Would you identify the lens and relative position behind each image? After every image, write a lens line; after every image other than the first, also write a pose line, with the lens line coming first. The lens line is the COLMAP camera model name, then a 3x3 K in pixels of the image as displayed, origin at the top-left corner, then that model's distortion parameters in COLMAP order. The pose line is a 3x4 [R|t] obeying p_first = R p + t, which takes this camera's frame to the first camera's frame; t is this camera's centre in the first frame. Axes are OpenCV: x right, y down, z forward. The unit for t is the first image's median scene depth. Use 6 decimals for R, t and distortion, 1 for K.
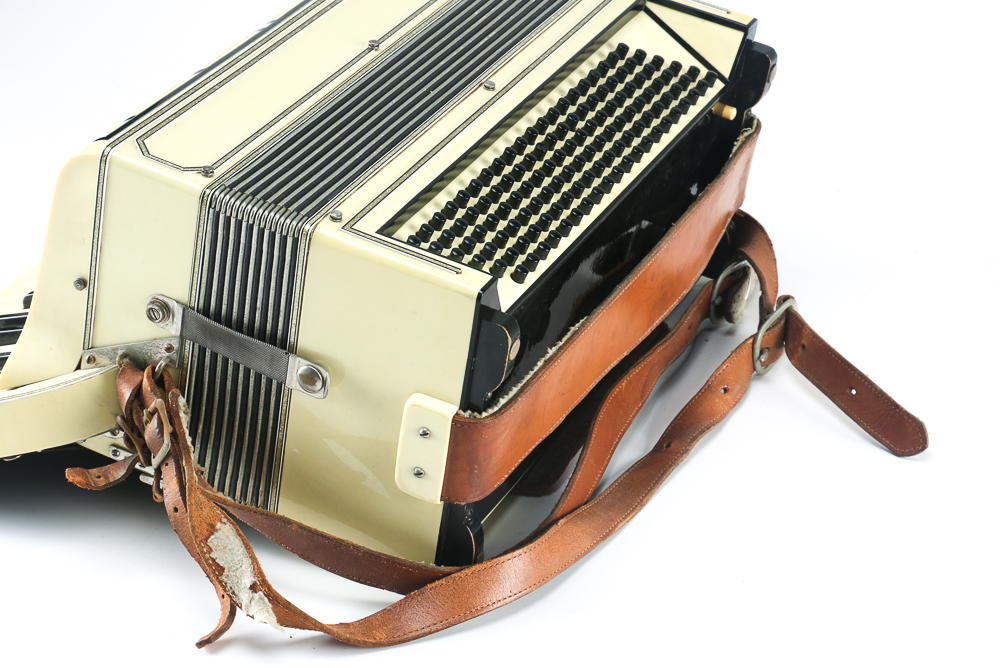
lens RADIAL K [[2405.1, 0, 500.0], [0, 2405.1, 334.0], [0, 0, 1]] dist [0.002322, -0.012179]
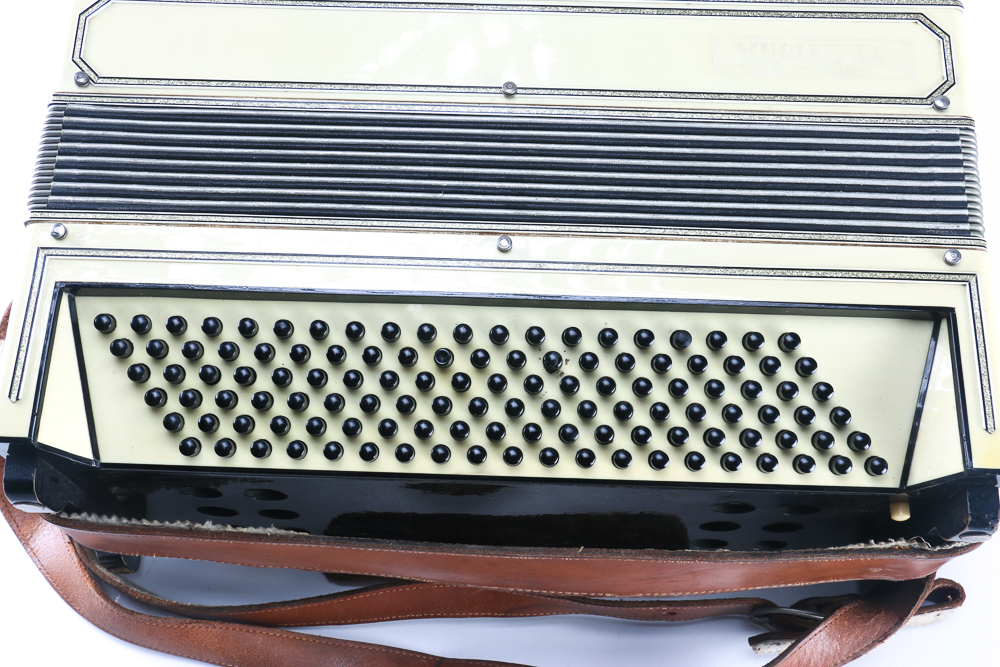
lens RADIAL K [[1268.4, 0, 500.0], [0, 1268.4, 333.5], [0, 0, 1]] dist [0.004016, 0.005549]
pose [[0.394013, 0.794850, -0.461484, 0.212154], [-0.455444, 0.604970, 0.653132, -0.368087], [0.798326, -0.047162, 0.600376, 0.830024]]
